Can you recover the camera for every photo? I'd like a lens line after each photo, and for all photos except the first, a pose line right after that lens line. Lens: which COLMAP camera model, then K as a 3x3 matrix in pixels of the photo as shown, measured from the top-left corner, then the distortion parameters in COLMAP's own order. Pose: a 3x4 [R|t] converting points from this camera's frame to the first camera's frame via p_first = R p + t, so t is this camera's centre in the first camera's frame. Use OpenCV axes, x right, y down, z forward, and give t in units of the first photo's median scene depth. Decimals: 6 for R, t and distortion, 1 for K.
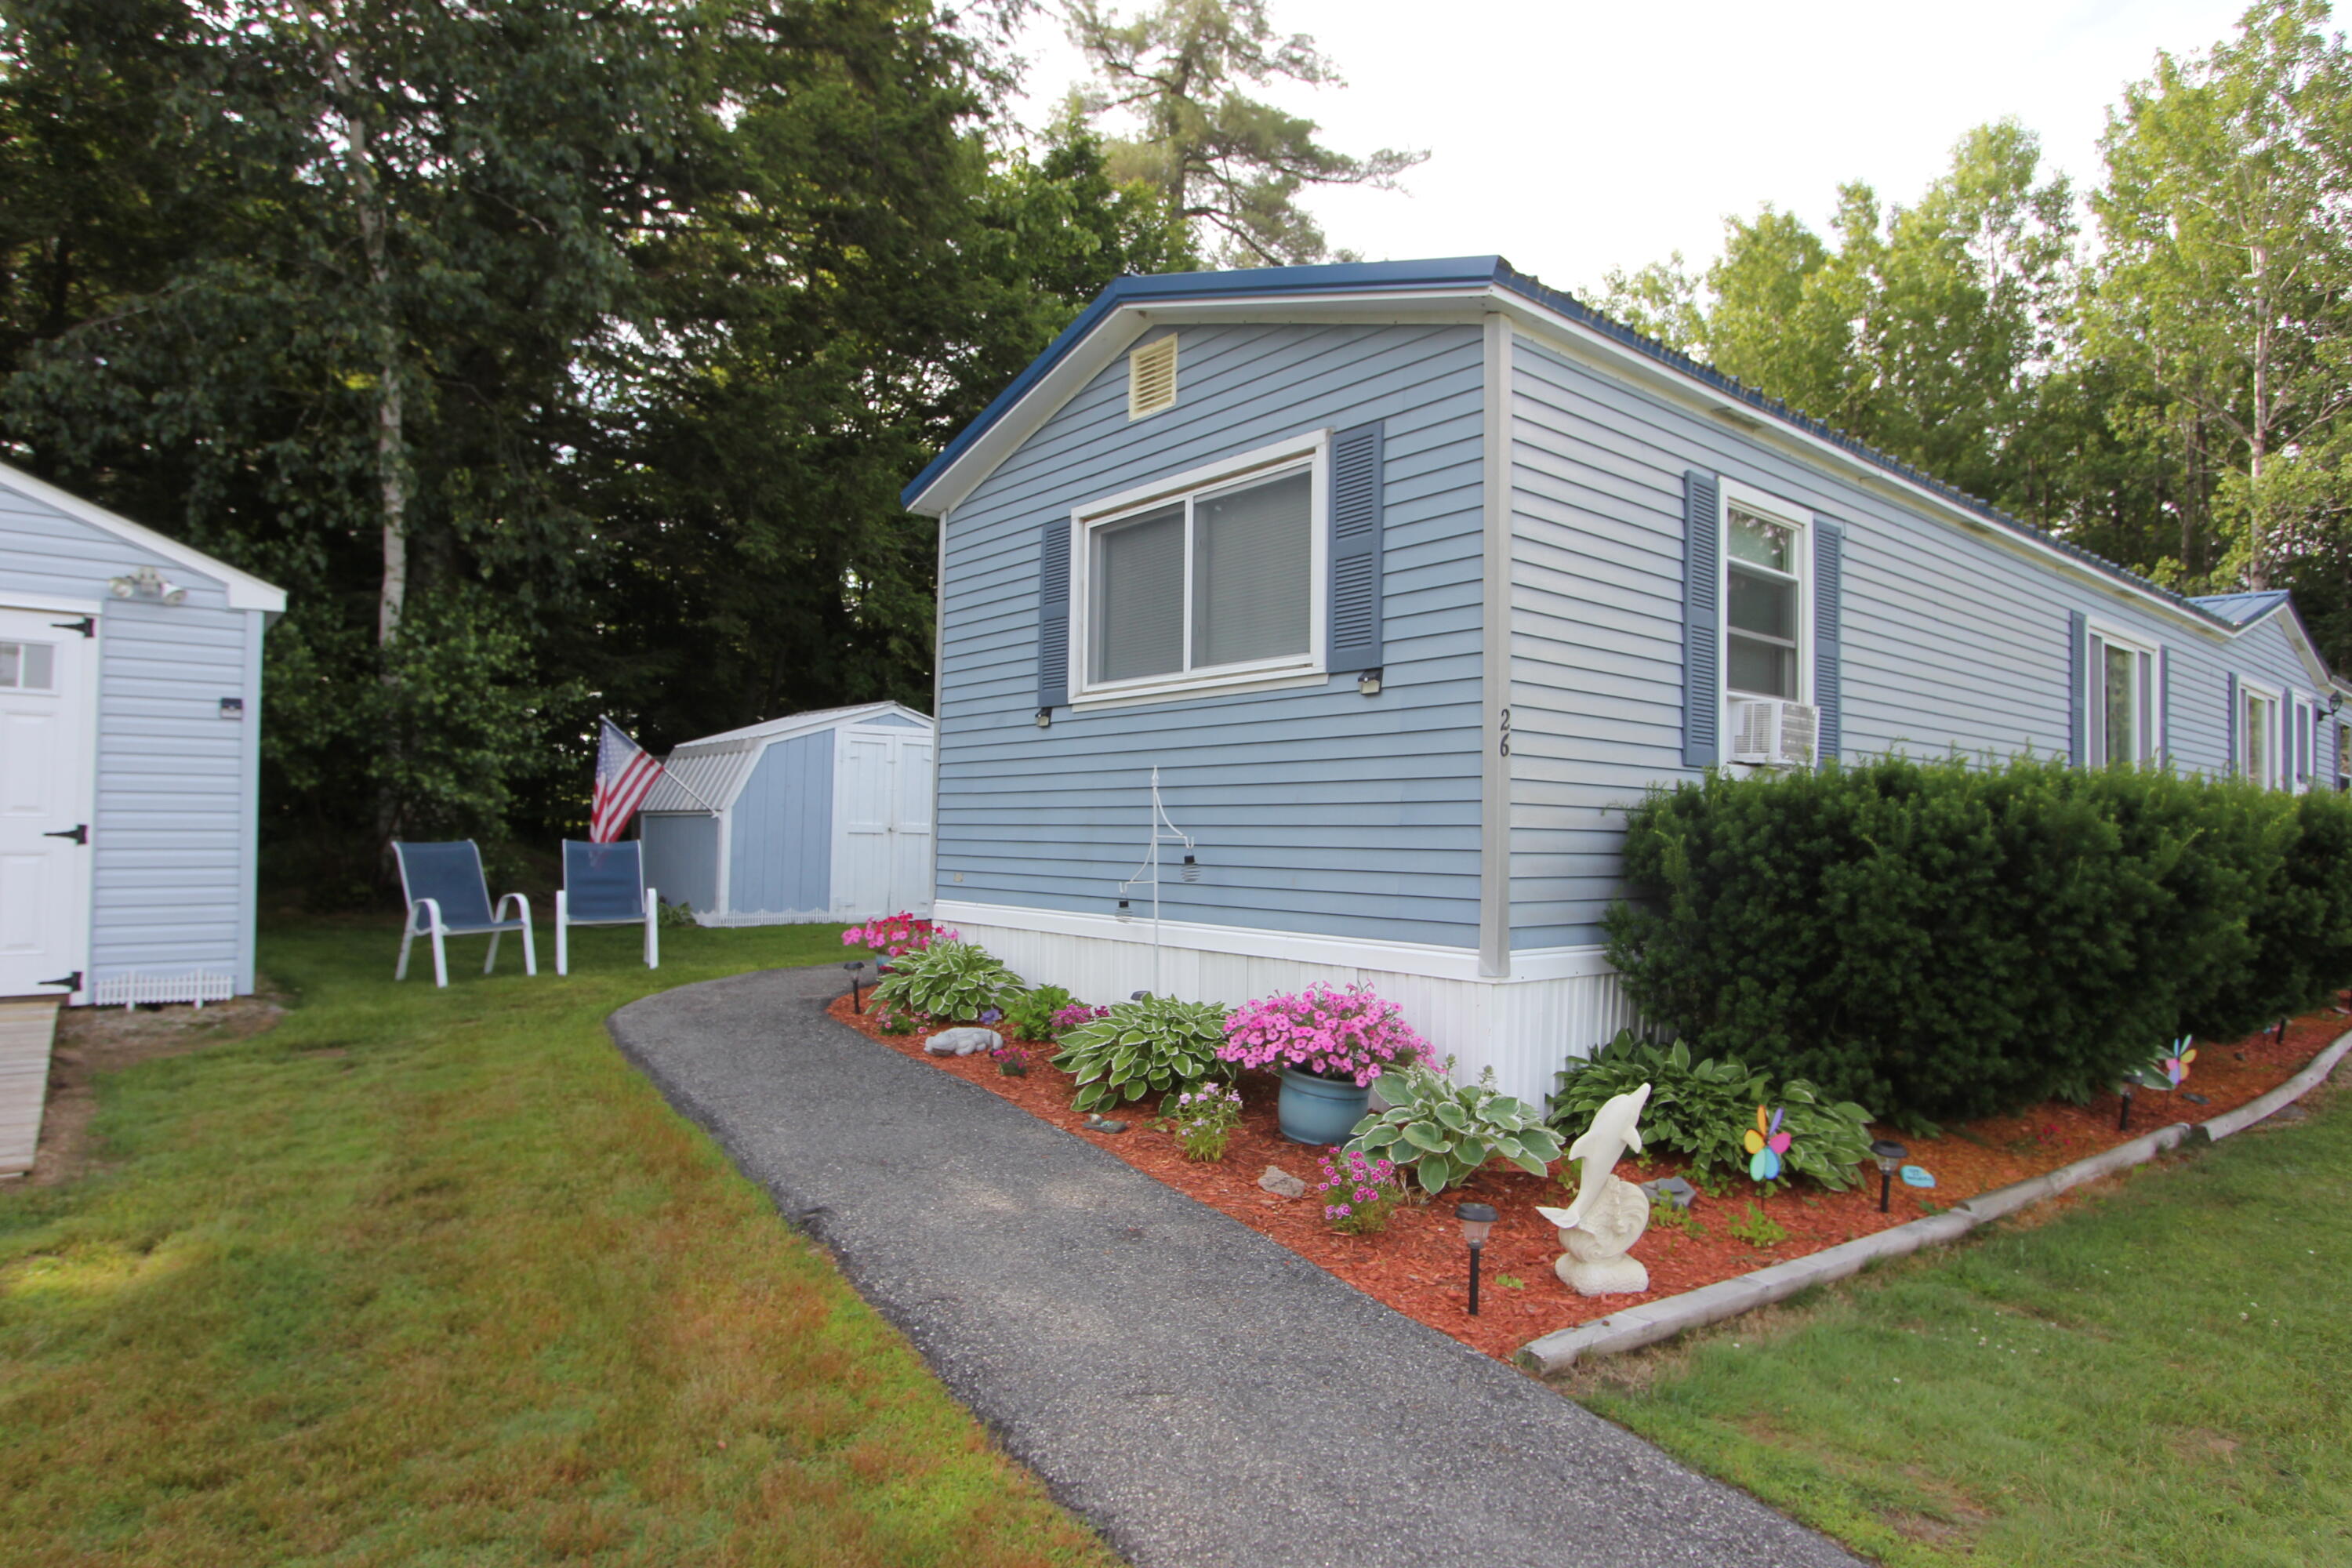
lens RADIAL K [[1318.8, 0, 1168.1], [0, 1318.8, 786.8], [0, 0, 1]] dist [-0.016906, 0.008818]
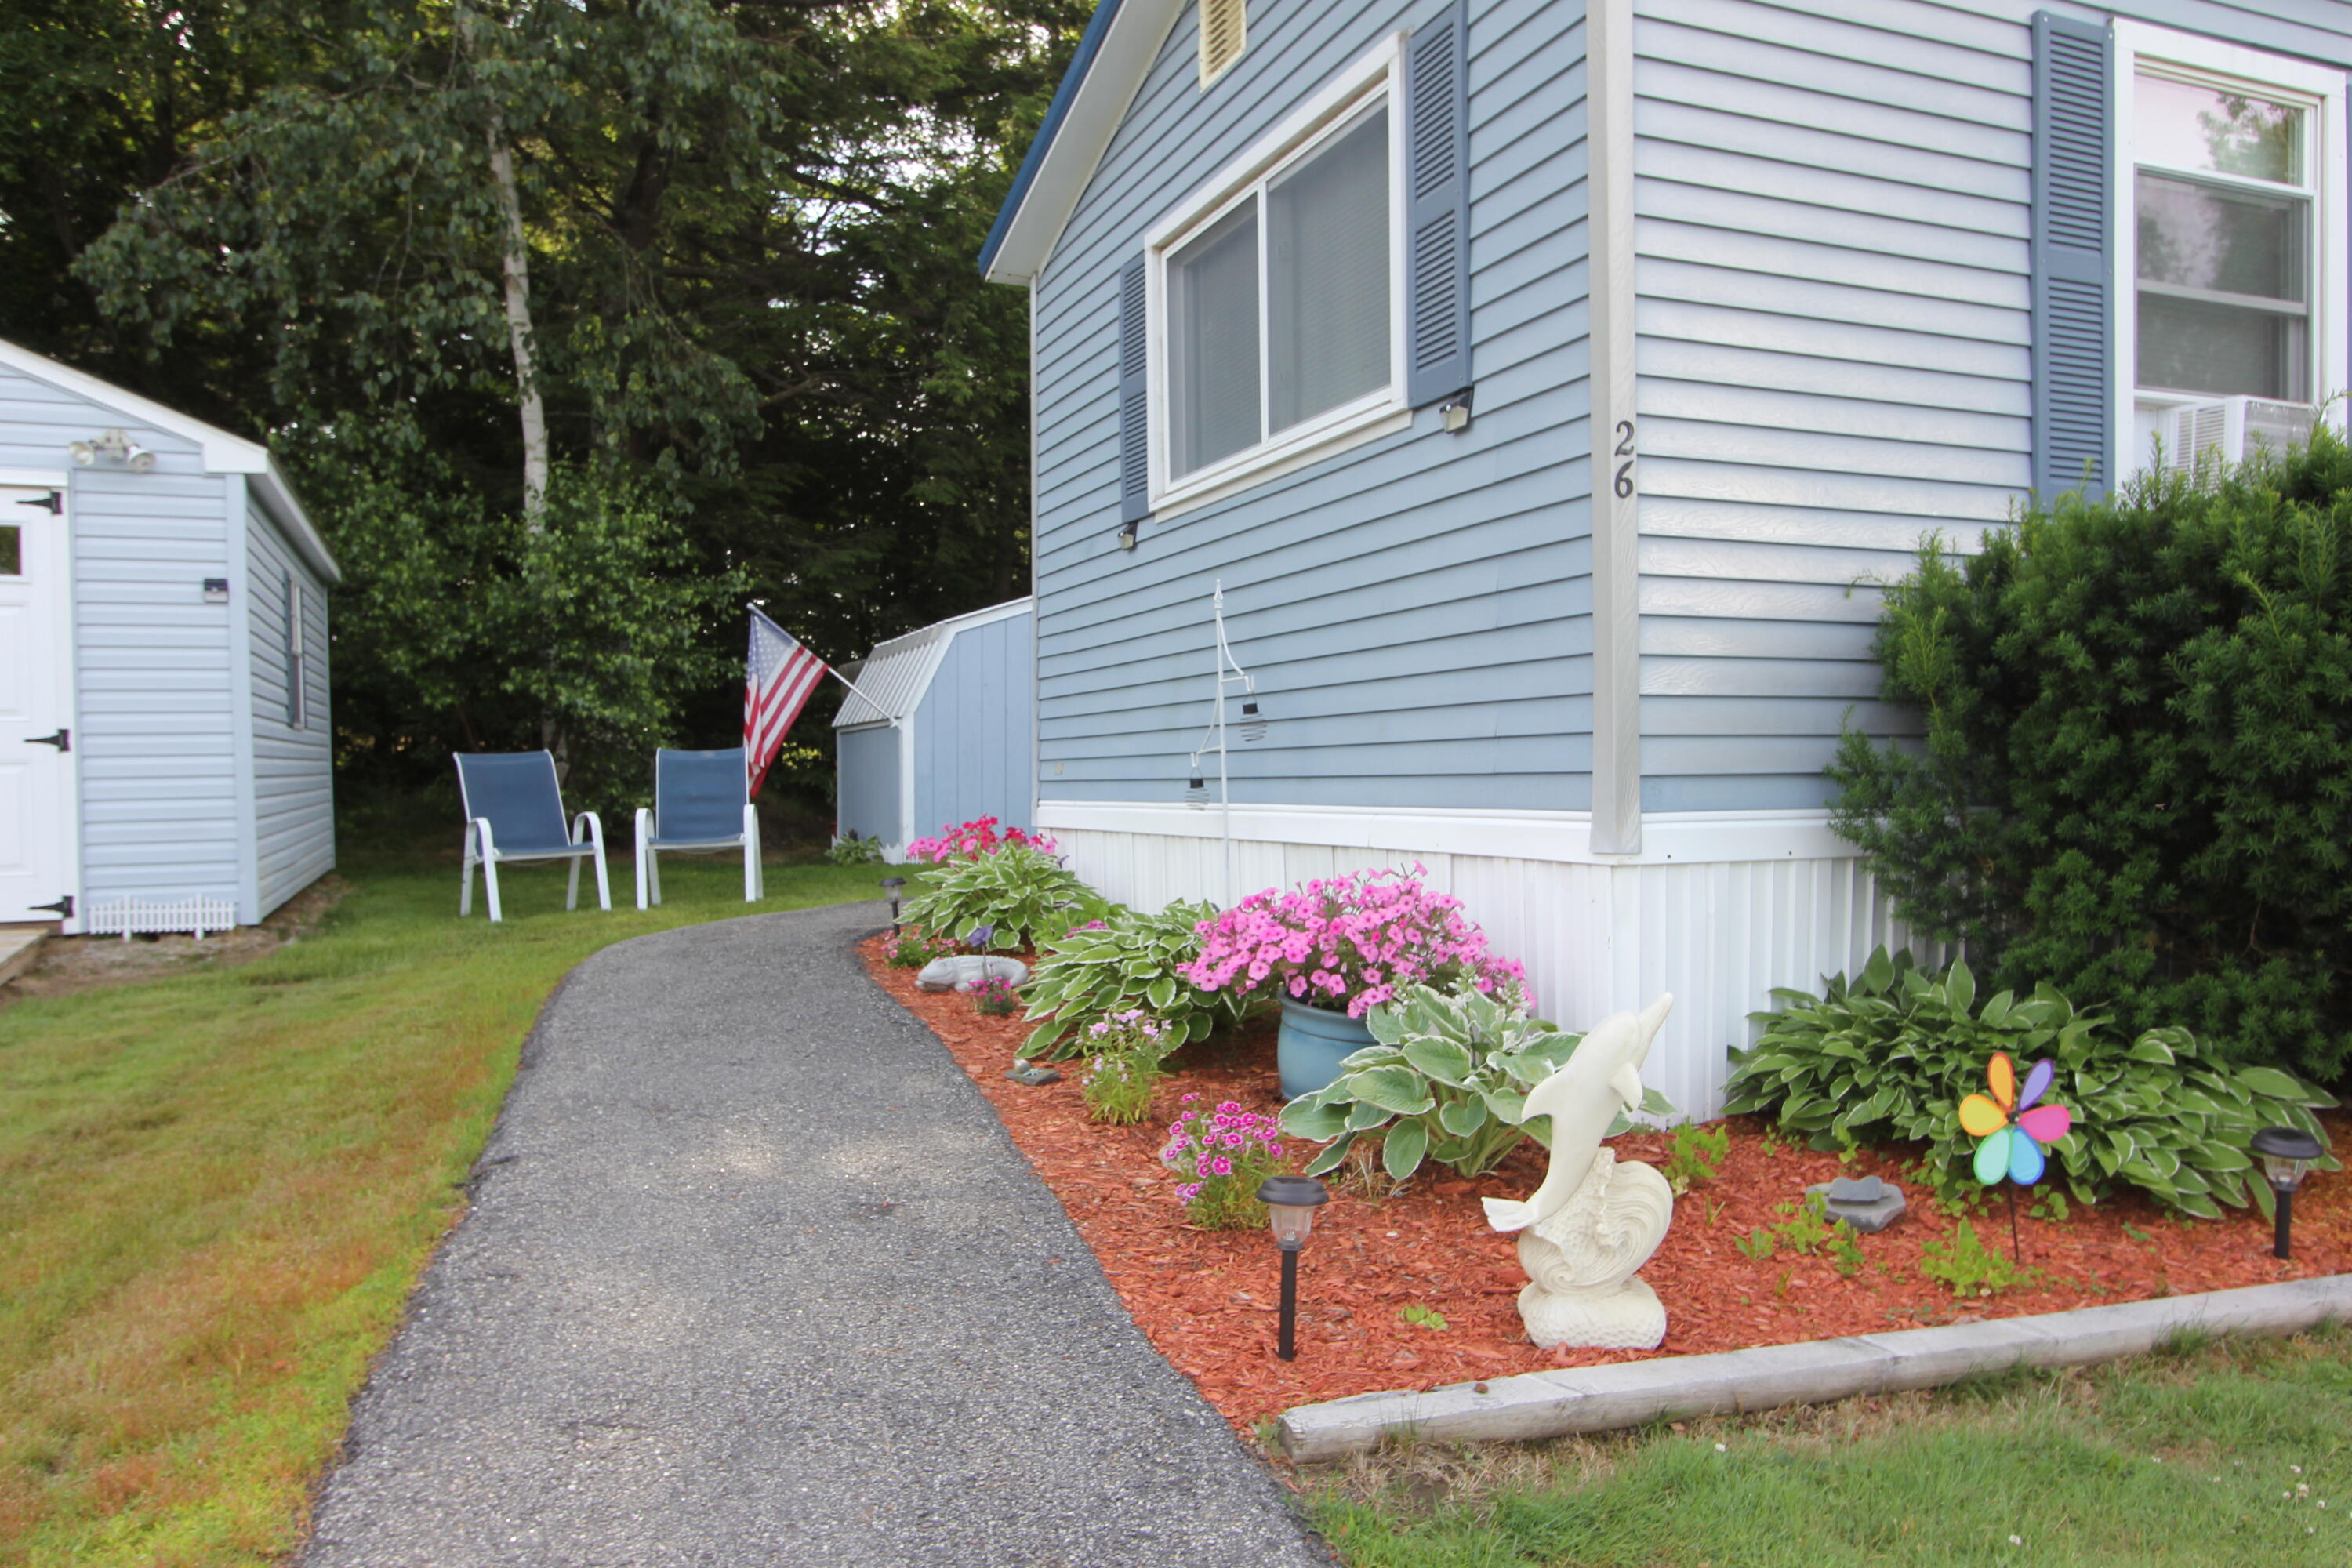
lens RADIAL K [[1698.6, 0, 1157.8], [0, 1698.6, 780.6], [0, 0, 1]] dist [-0.012436, 0.021297]
pose [[0.955497, -0.027320, -0.293732, 0.206859], [0.038296, 0.998764, 0.031681, 0.056331], [0.292504, -0.041520, 0.955363, 0.128705]]
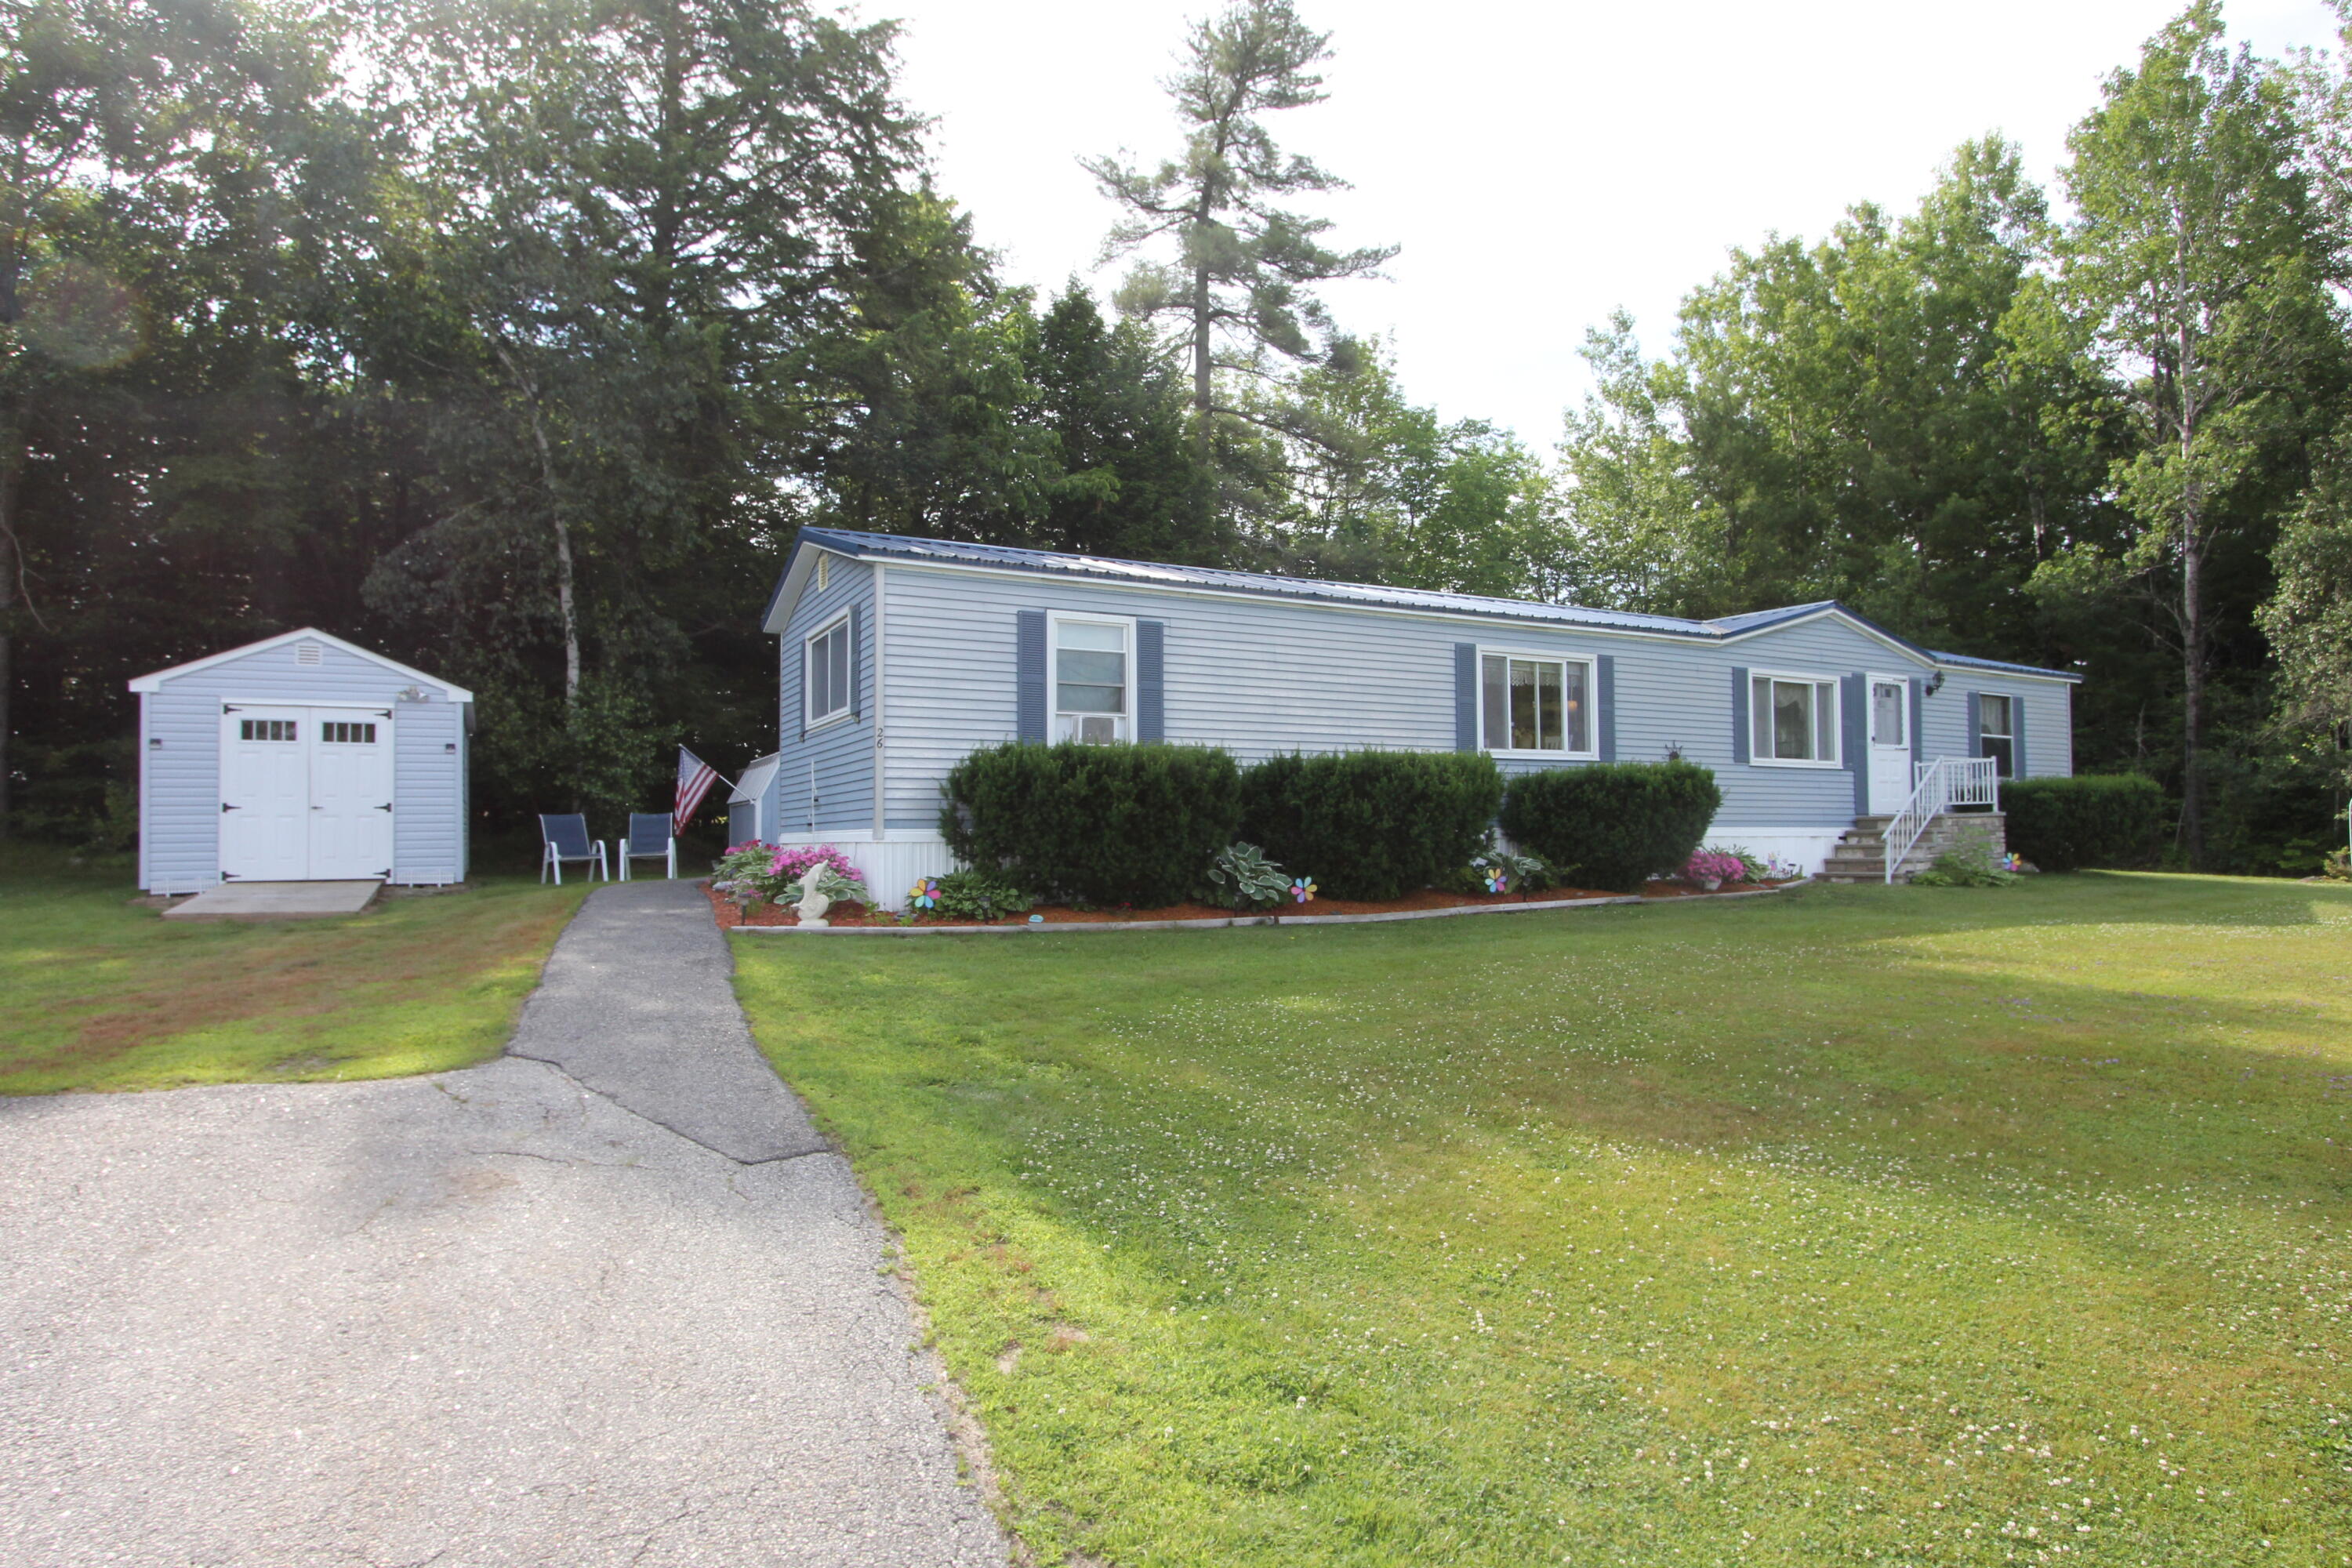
lens RADIAL K [[1318.8, 0, 1163.8], [0, 1318.8, 791.2], [0, 0, 1]] dist [-0.016906, 0.008818]
pose [[0.977946, -0.032241, -0.206353, 0.936455], [0.031380, 0.999480, -0.007443, 0.067263], [0.206485, 0.000803, 0.978449, -0.928777]]
